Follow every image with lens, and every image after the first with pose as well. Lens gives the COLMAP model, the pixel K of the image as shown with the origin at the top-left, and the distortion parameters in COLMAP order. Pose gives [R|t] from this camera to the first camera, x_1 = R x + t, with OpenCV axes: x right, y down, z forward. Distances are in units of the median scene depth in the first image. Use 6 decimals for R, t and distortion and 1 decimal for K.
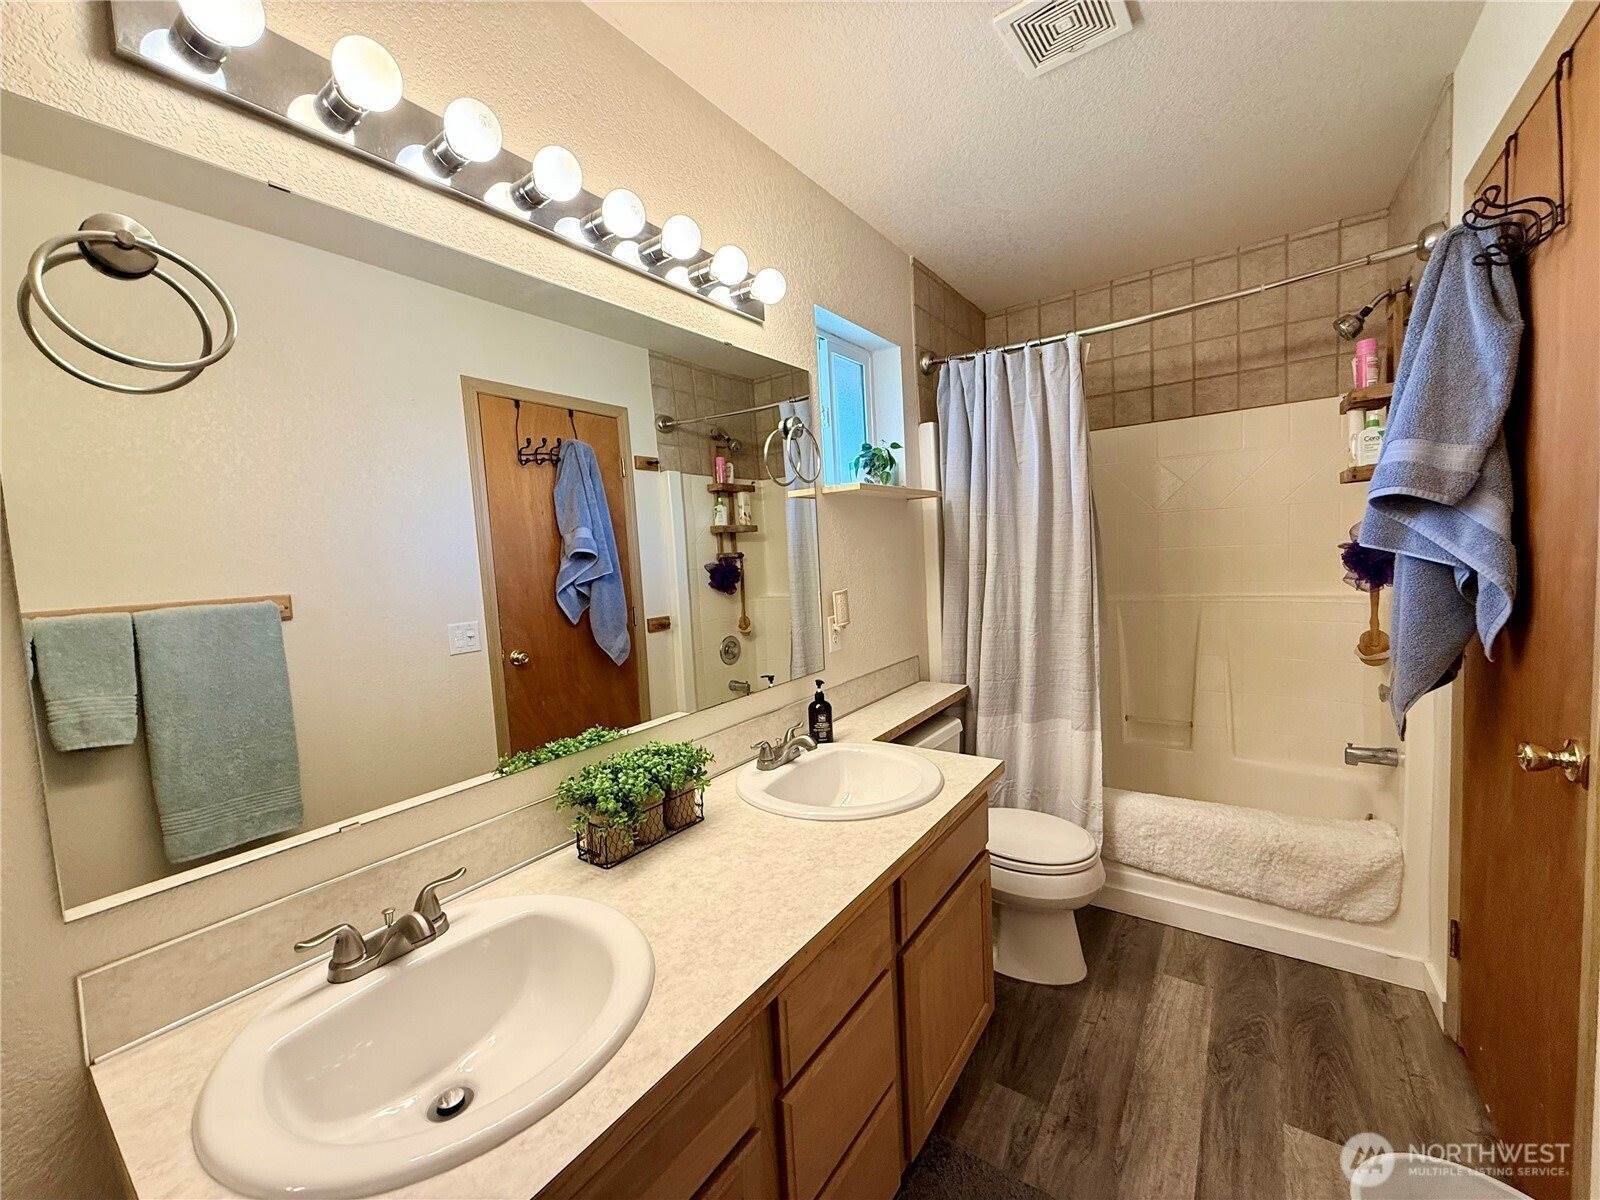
lens RADIAL K [[632.3, 0, 796.4], [0, 632.3, 599.4], [0, 0, 1]] dist [-0.001054, 0.000227]
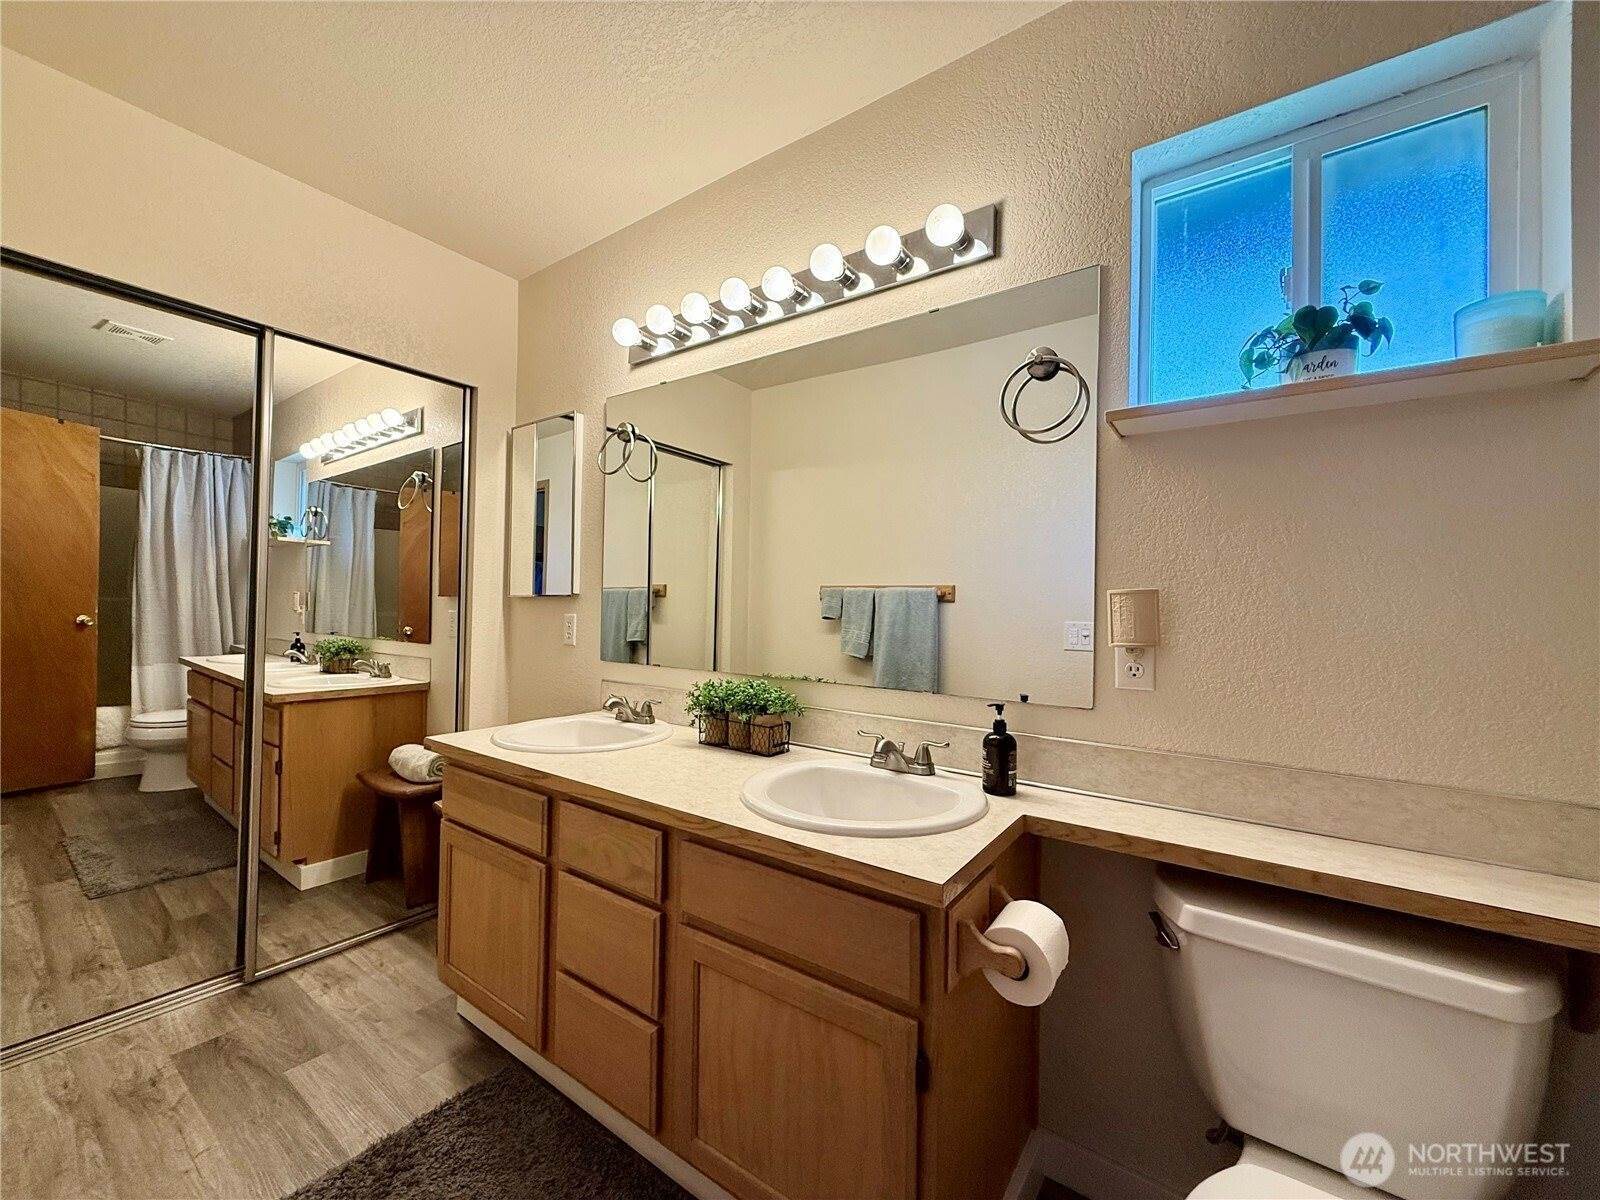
lens RADIAL K [[632.3, 0, 796.4], [0, 632.3, 599.4], [0, 0, 1]] dist [-0.001054, 0.000227]
pose [[0.007039, 0.039654, -0.999189, 0.749124], [-0.104043, 0.993819, 0.038708, 0.005477], [0.994548, 0.103687, 0.011121, 0.743686]]
